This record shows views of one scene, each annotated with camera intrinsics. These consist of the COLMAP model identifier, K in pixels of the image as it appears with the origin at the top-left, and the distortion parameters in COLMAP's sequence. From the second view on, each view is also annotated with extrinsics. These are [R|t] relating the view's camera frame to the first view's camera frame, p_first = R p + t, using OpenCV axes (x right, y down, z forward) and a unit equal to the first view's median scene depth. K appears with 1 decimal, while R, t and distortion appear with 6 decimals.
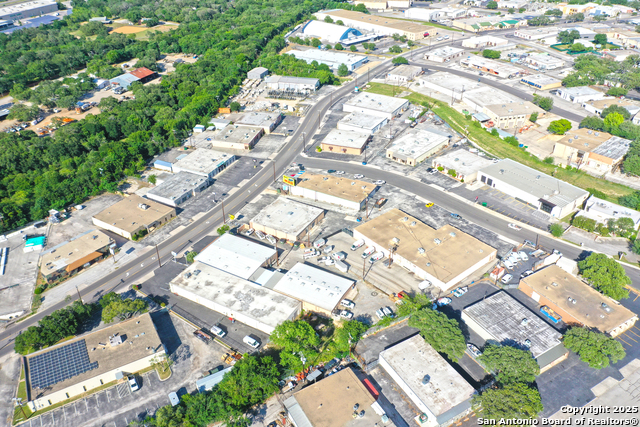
lens RADIAL K [[500.3, 0, 309.3], [0, 500.3, 212.4], [0, 0, 1]] dist [-0.008836, -0.003882]
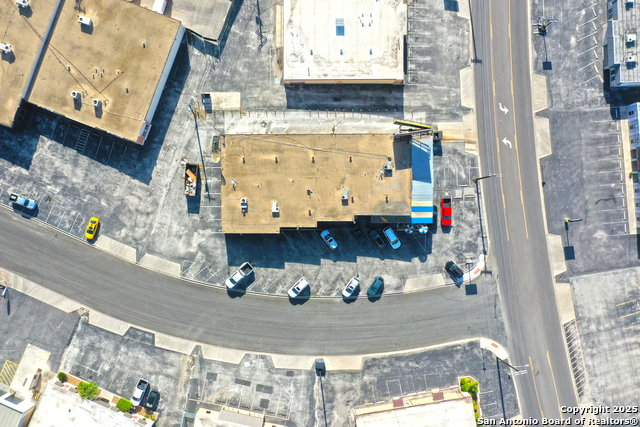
lens RADIAL K [[576.7, 0, 309.3], [0, 576.7, 218.3], [0, 0, 1]] dist [-0.003869, -0.003383]
pose [[-0.860361, 0.509178, 0.022752, 0.054116], [-0.253763, -0.466645, 0.847258, -0.448241], [0.442022, 0.723174, 0.530694, 0.737227]]
